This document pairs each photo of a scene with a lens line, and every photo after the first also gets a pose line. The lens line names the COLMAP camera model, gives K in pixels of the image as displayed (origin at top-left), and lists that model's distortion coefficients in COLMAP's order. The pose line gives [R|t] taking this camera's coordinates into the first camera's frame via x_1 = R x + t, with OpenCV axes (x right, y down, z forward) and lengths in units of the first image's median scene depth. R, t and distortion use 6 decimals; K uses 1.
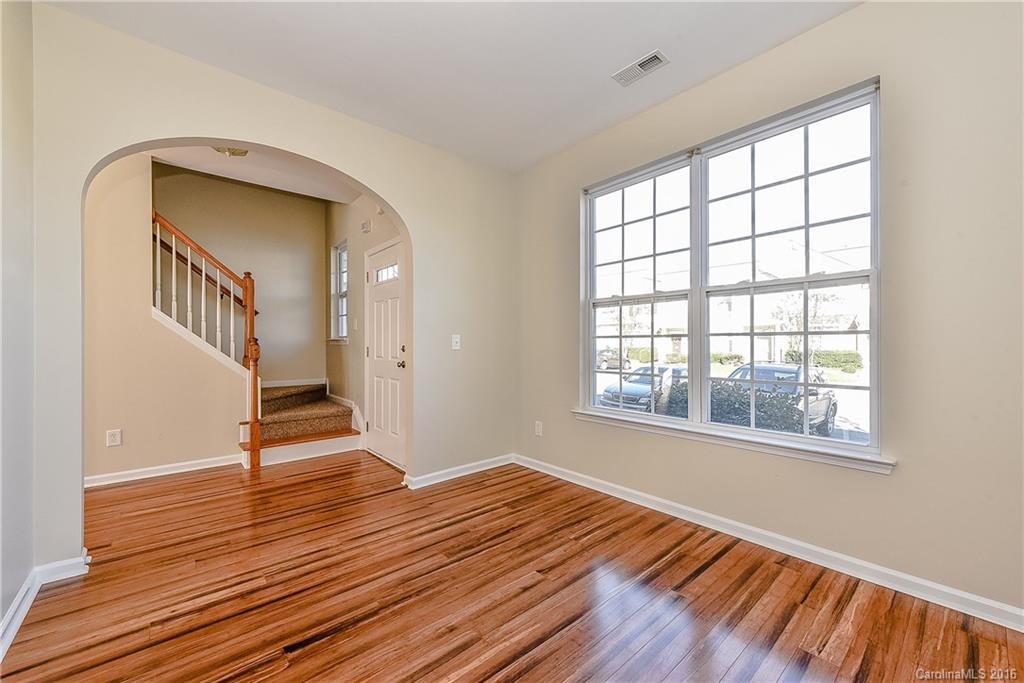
lens RADIAL K [[410.8, 0, 512.4], [0, 410.8, 341.7], [0, 0, 1]] dist [0.009259, -0.000636]
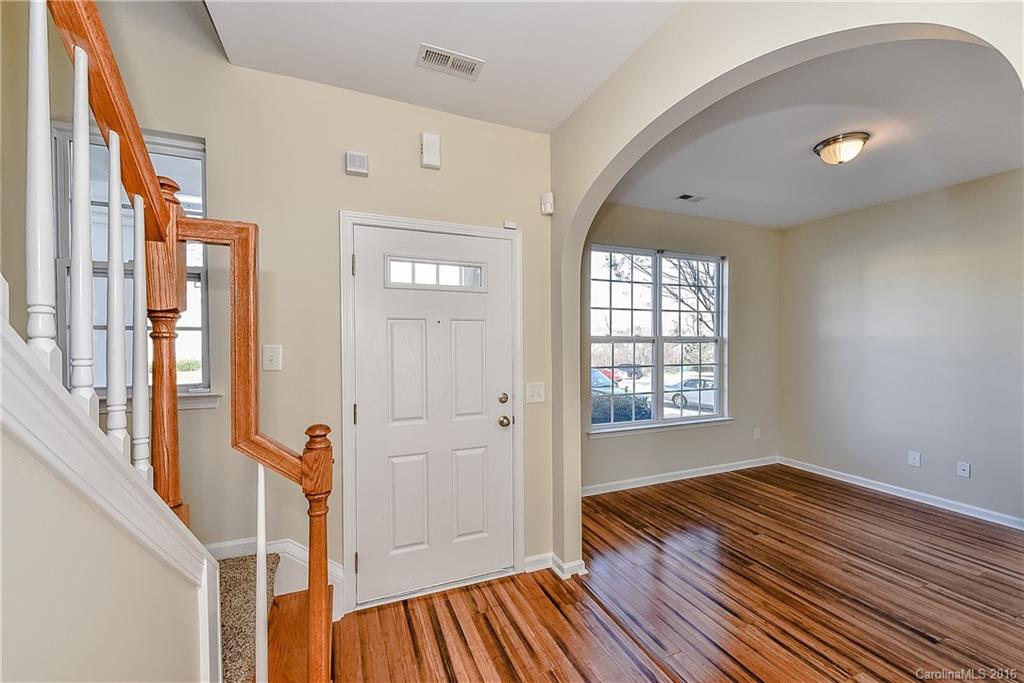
lens RADIAL K [[410.8, 0, 503.8], [0, 410.8, 346.8], [0, 0, 1]] dist [0.009259, -0.000636]
pose [[0.302920, -0.012095, 0.952939, -1.279980], [-0.002865, 0.999903, 0.013602, -0.112351], [-0.953012, -0.006850, 0.302856, 1.112367]]
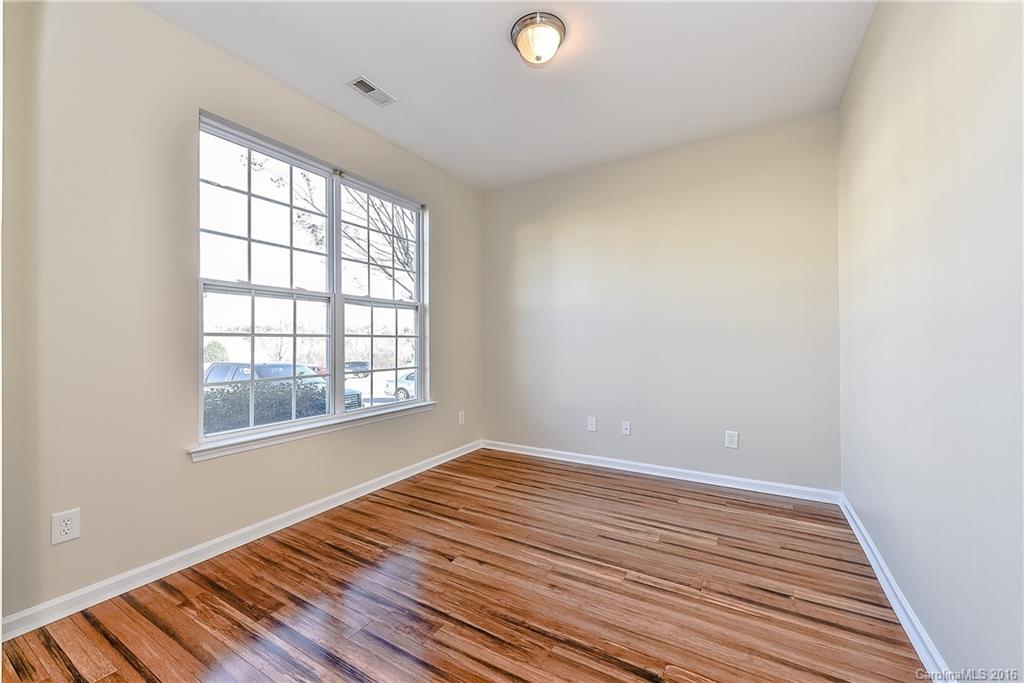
lens RADIAL K [[405.1, 0, 506.9], [0, 405.1, 339.2], [0, 0, 1]] dist [0.008168, -0.002040]
pose [[-0.324616, 0.008931, 0.945804, -0.752620], [0.001155, 0.999958, -0.009046, 0.003532], [-0.945845, -0.001844, -0.324613, 0.939281]]
